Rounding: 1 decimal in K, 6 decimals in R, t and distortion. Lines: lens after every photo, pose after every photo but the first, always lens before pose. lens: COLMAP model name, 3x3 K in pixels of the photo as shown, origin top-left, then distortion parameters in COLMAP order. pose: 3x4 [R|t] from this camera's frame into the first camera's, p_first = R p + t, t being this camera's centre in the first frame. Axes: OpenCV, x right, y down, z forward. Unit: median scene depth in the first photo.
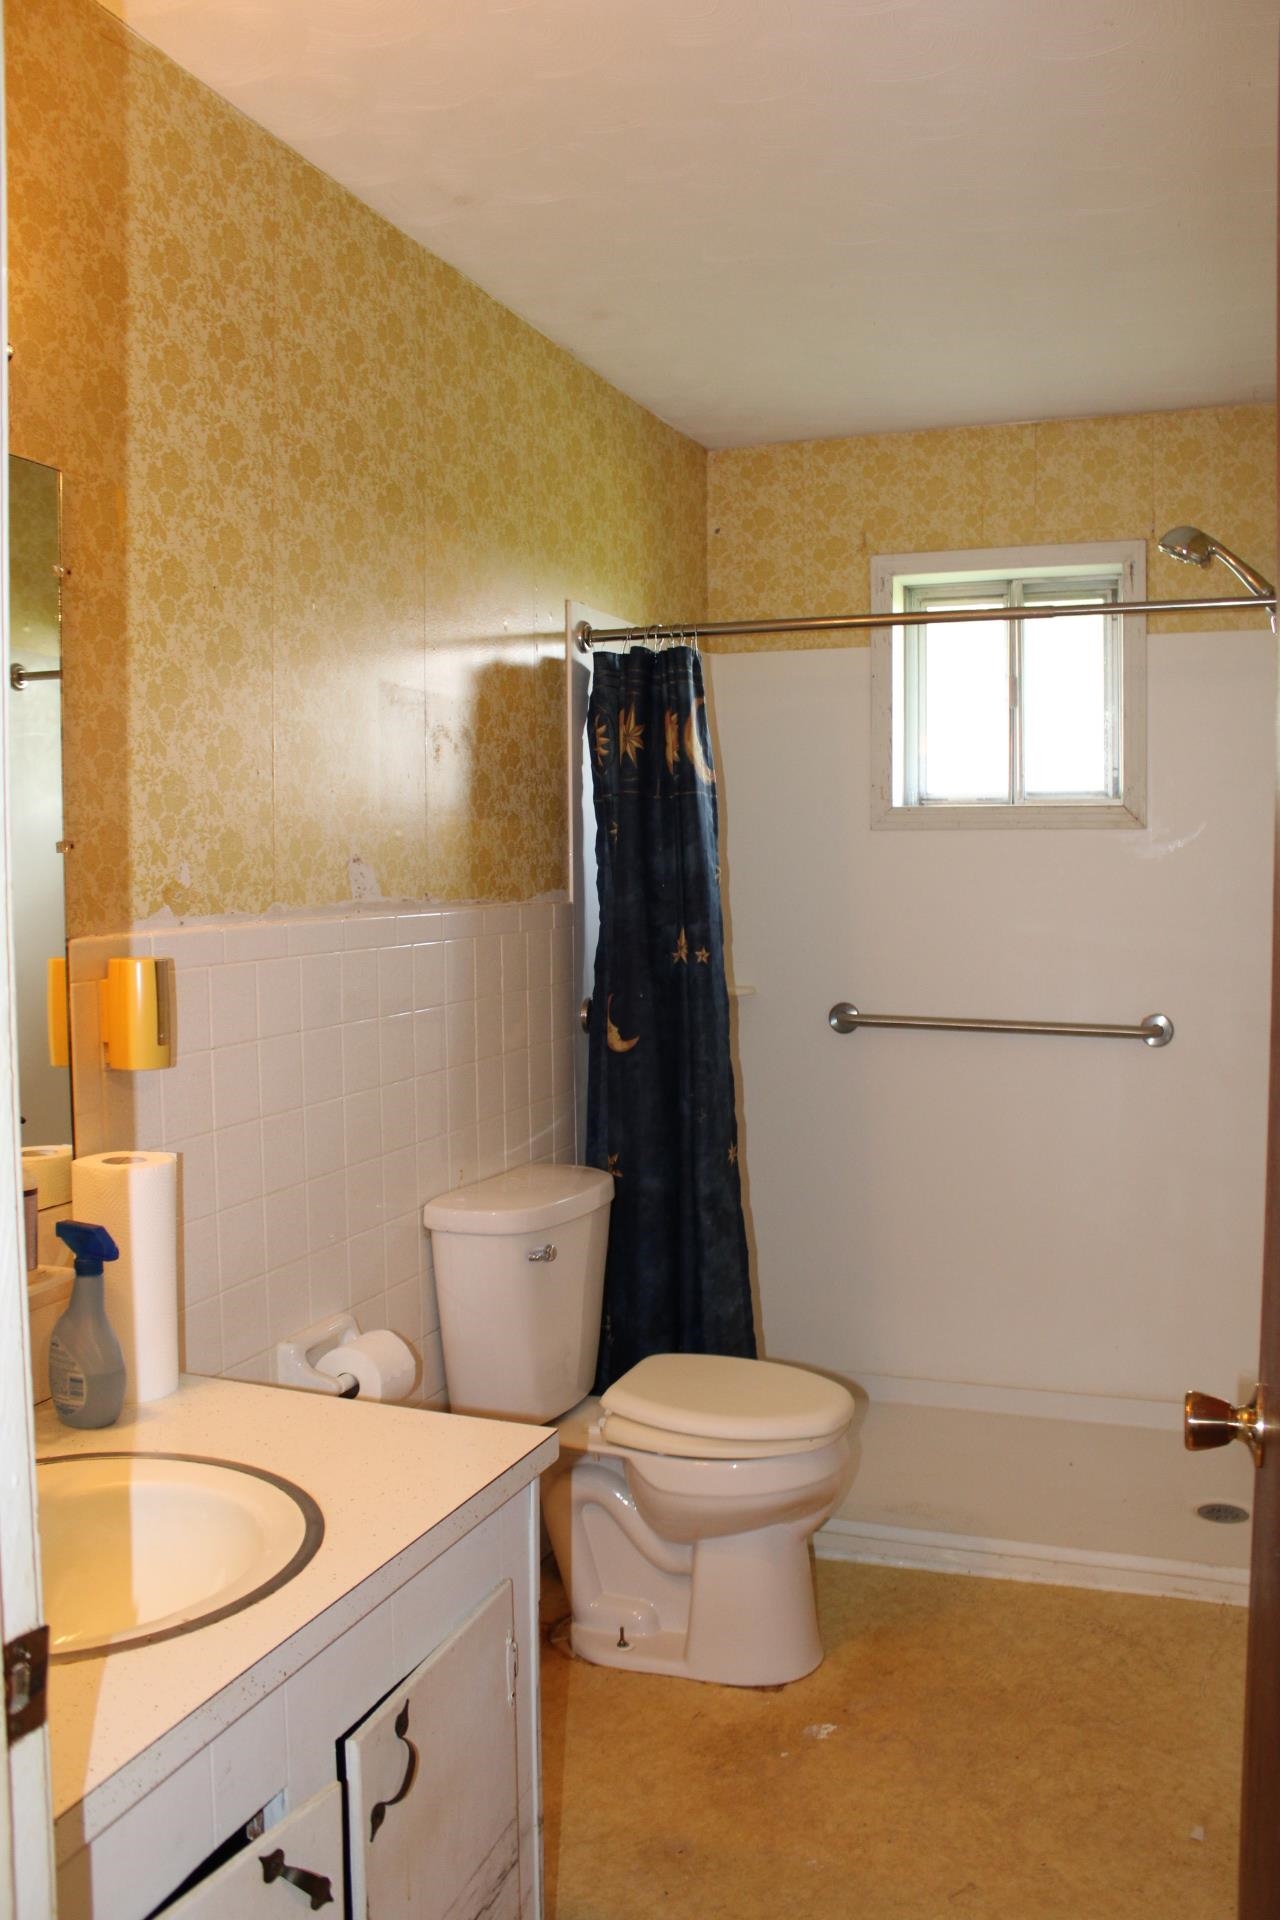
lens RADIAL K [[1612.7, 0, 671.4], [0, 1612.7, 977.7], [0, 0, 1]] dist [-0.157889, 0.138054]
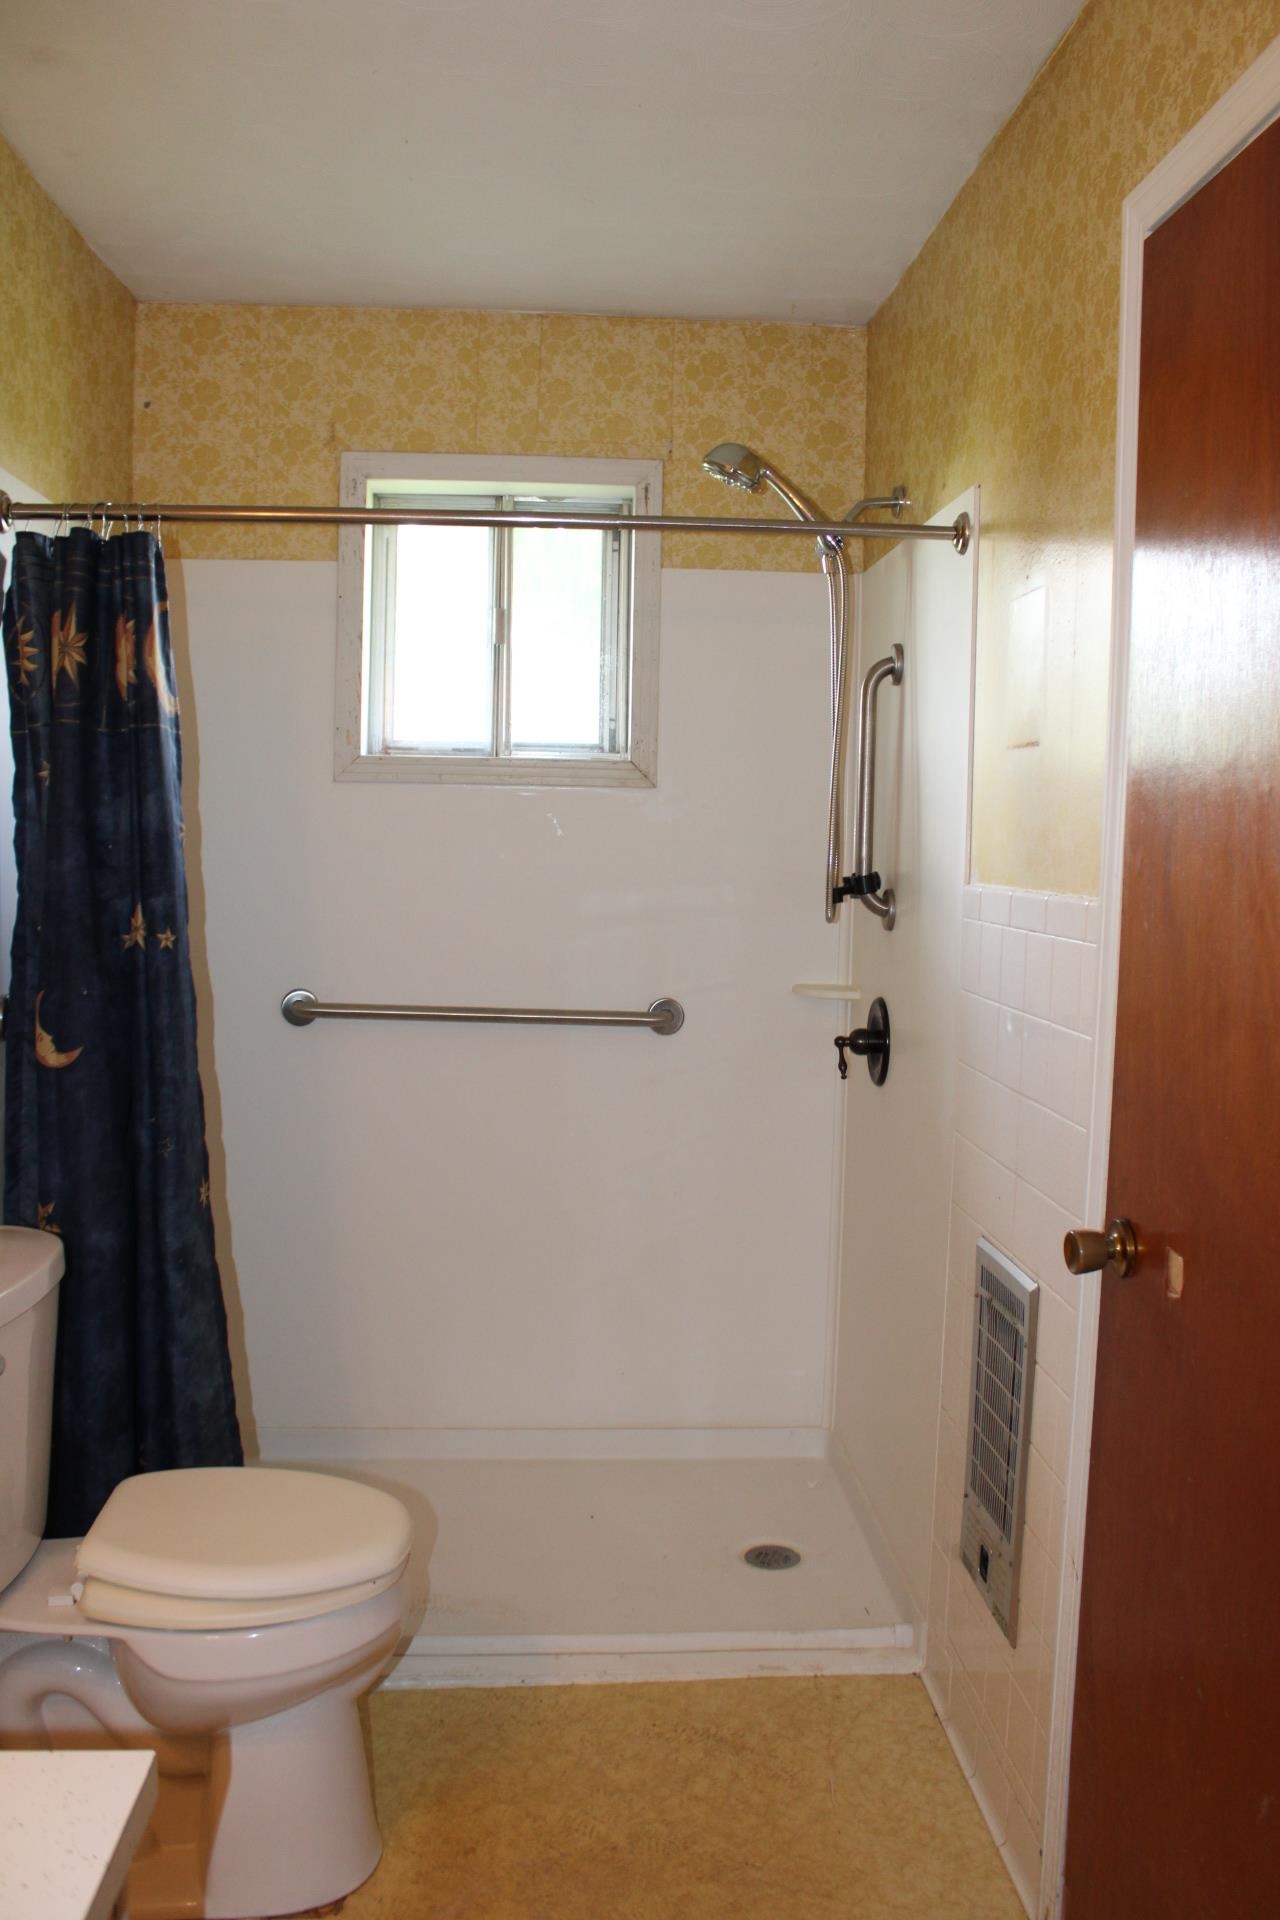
lens RADIAL K [[1612.7, 0, 674.0], [0, 1612.7, 958.8], [0, 0, 1]] dist [-0.157889, 0.138054]
pose [[0.910487, -0.010117, 0.413414, -0.073844], [0.004463, 0.999883, 0.014641, -0.014451], [-0.413513, -0.011486, 0.910426, 0.215152]]
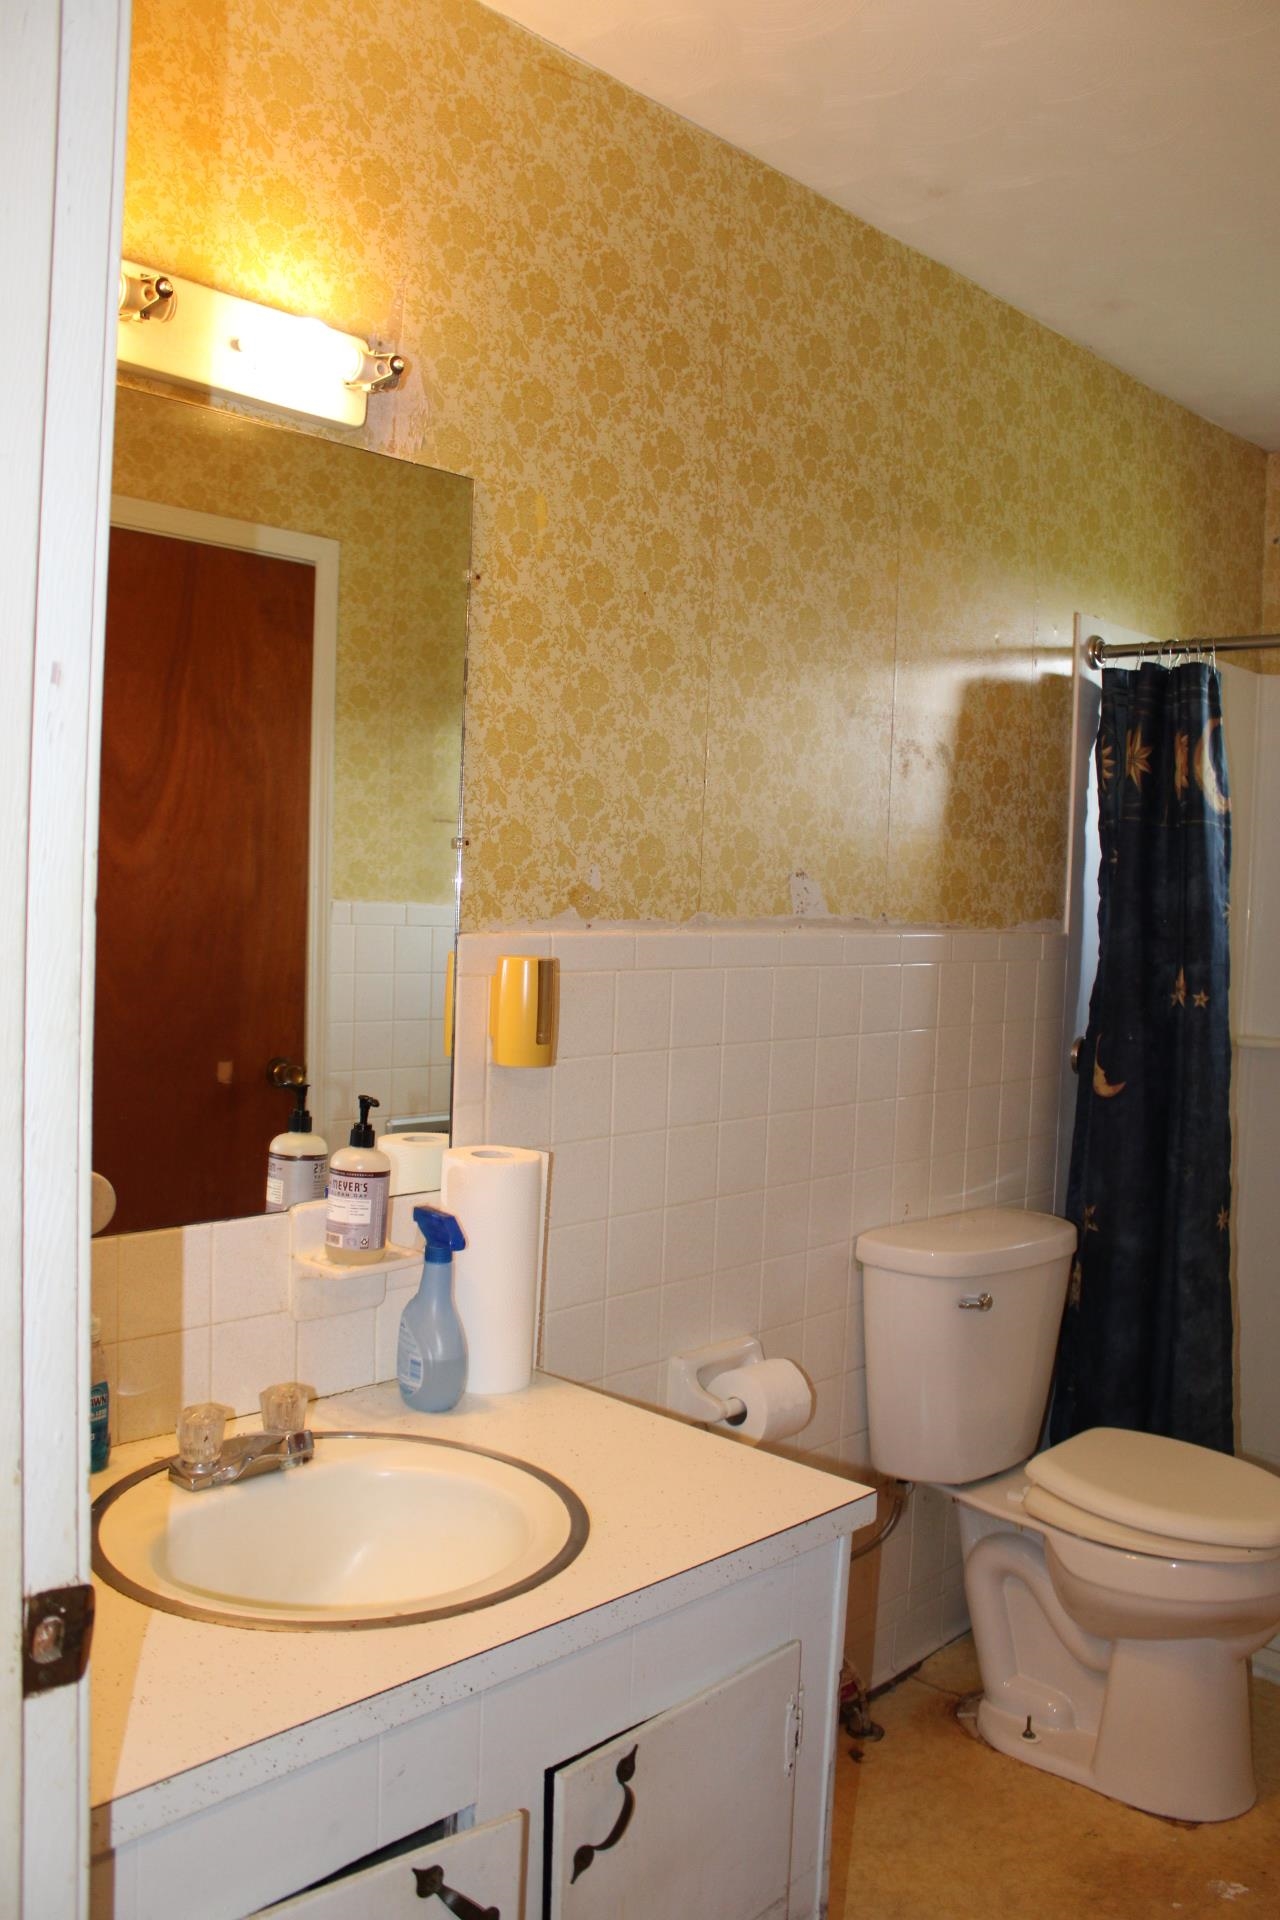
lens RADIAL K [[1612.7, 0, 654.3], [0, 1612.7, 971.0], [0, 0, 1]] dist [-0.157889, 0.138054]
pose [[0.919703, 0.061948, -0.387698, 0.082076], [-0.070866, 0.997448, -0.008735, 0.000054], [0.386167, 0.035508, 0.921745, 0.050996]]
